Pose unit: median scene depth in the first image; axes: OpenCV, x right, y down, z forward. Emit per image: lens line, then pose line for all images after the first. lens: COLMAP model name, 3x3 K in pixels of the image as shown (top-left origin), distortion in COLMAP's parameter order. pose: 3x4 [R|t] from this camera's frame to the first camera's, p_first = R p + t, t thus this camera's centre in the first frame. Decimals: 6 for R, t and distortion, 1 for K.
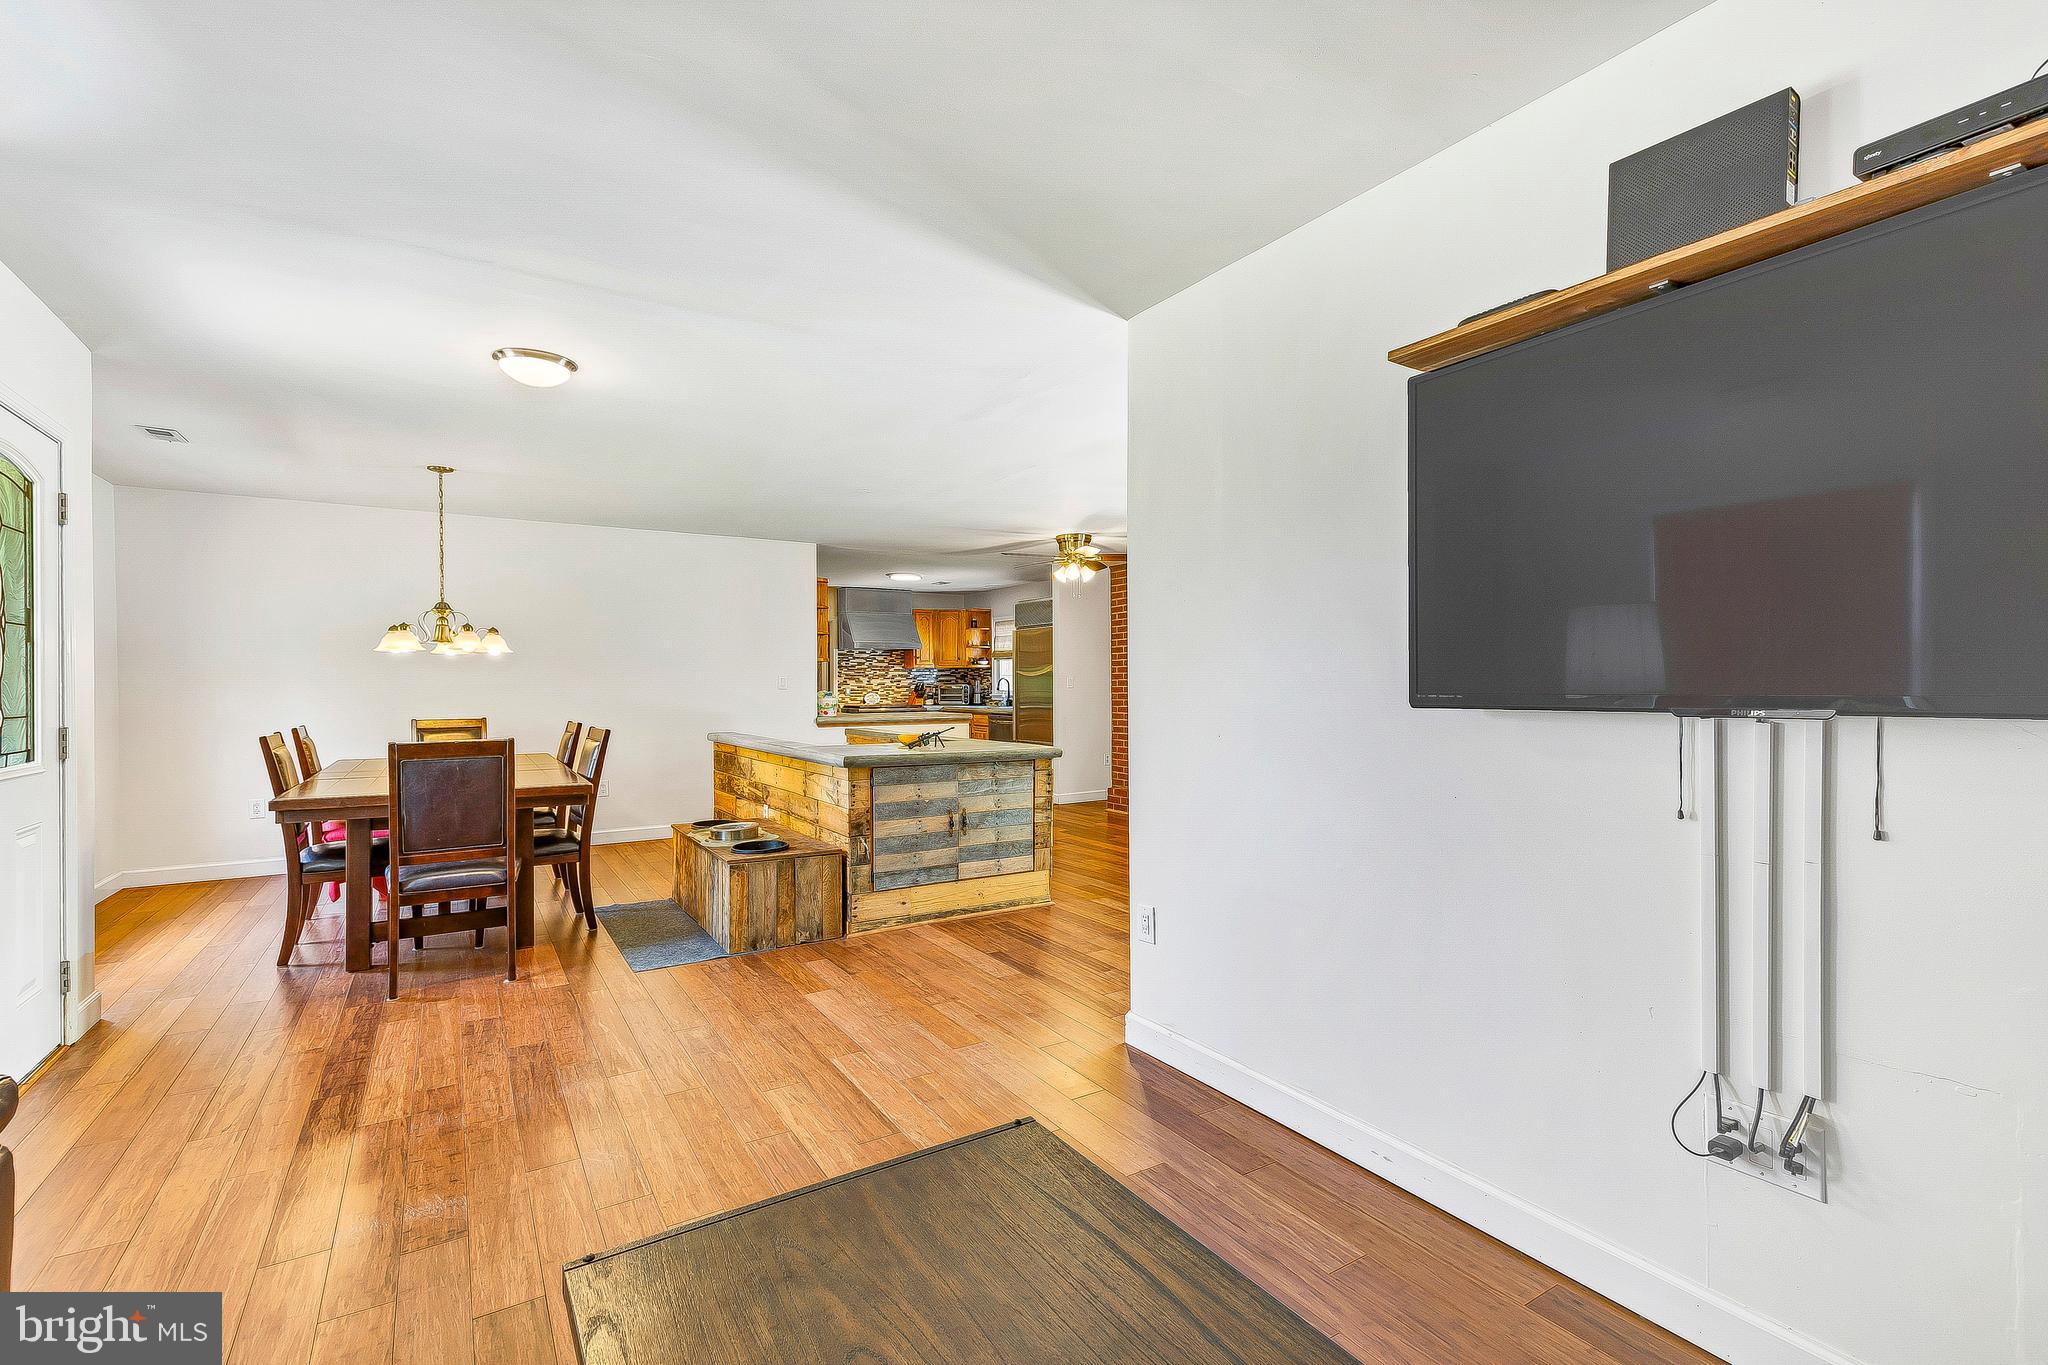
lens RADIAL K [[936.7, 0, 1005.7], [0, 936.7, 691.0], [0, 0, 1]] dist [0.012532, -0.000061]
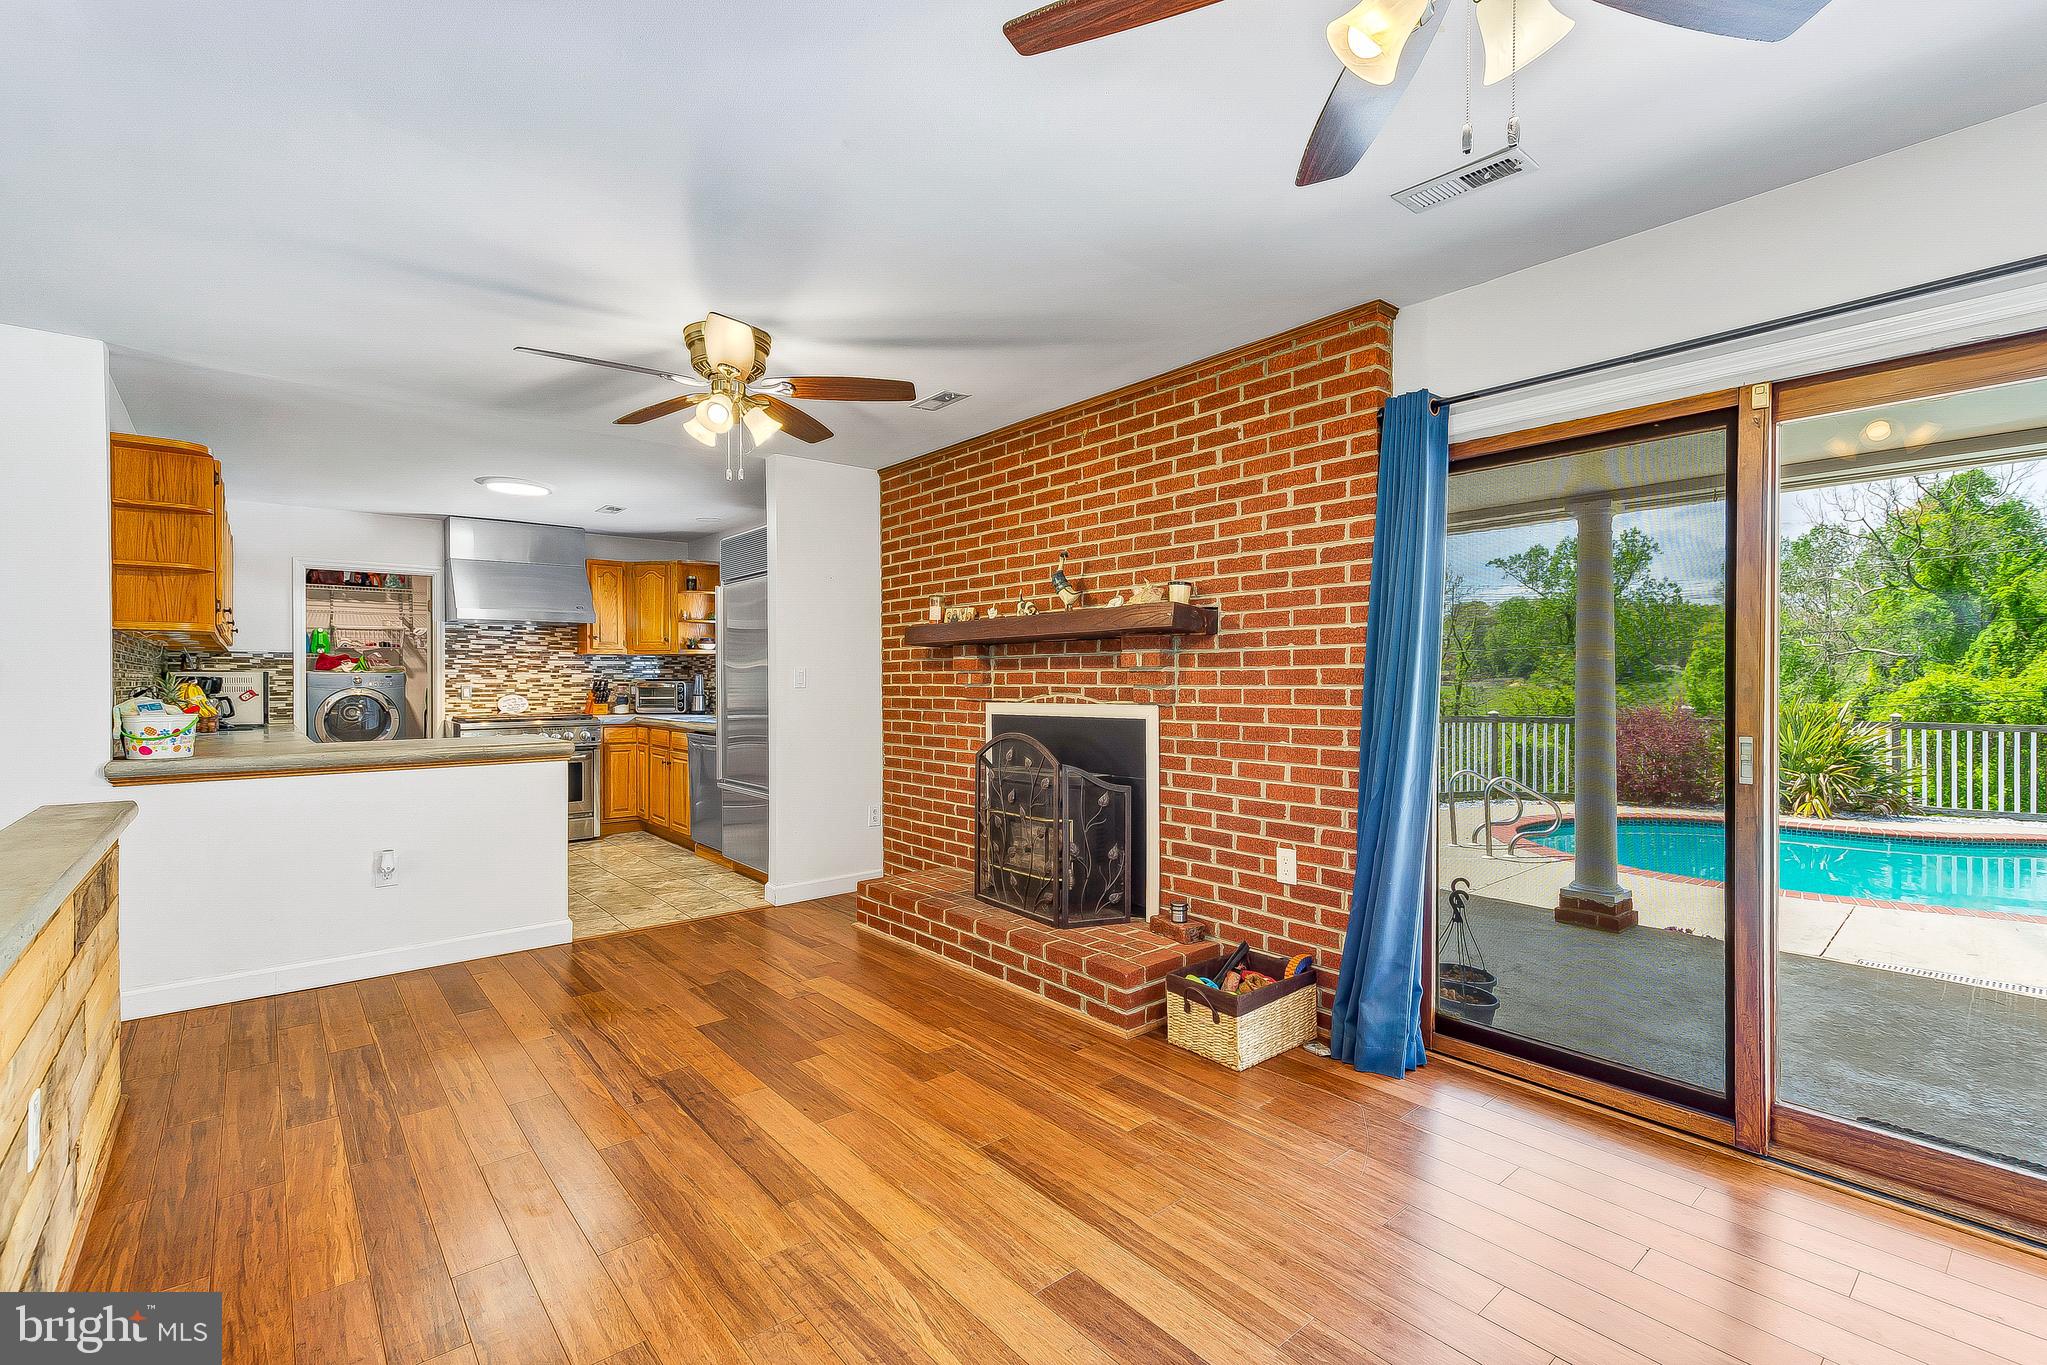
lens RADIAL K [[925.5, 0, 1023.5], [0, 925.5, 682.5], [0, 0, 1]] dist [0.021500, 0.000025]
pose [[0.986398, -0.001735, 0.164363, 0.083386], [0.002278, 0.999993, -0.003116, -0.003504], [-0.164357, 0.003448, 0.986395, 0.350496]]
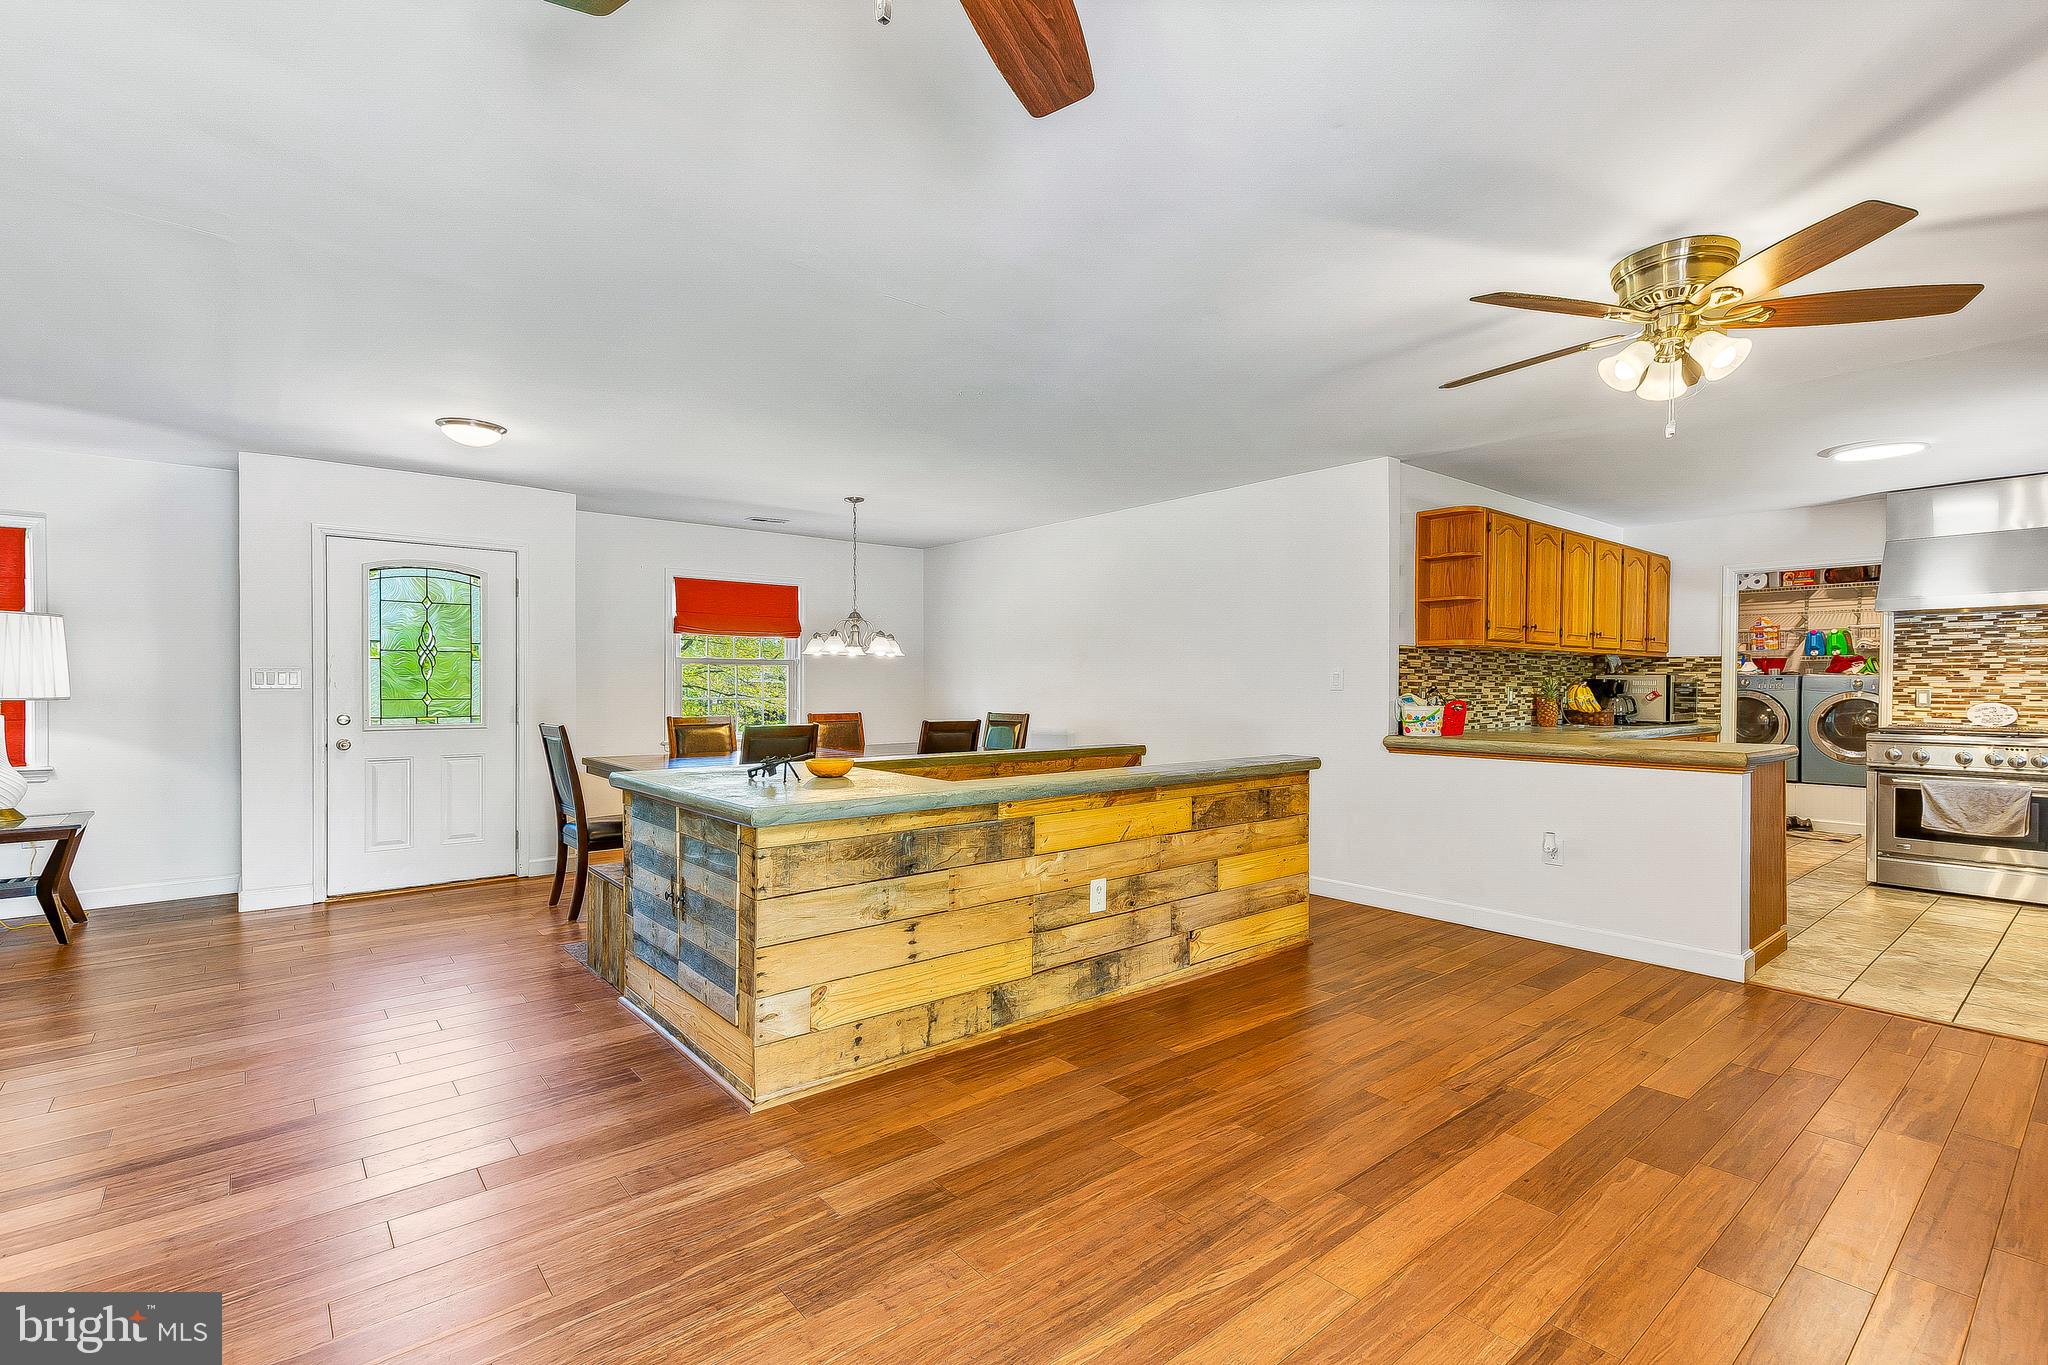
lens RADIAL K [[892.1, 0, 1000.8], [0, 892.1, 693.2], [0, 0, 1]] dist [0.001662, -0.000393]
pose [[0.139219, 0.014856, -0.990150, 0.230971], [-0.009351, 0.999863, 0.013687, -0.004390], [0.990218, 0.007353, 0.139338, 0.442933]]
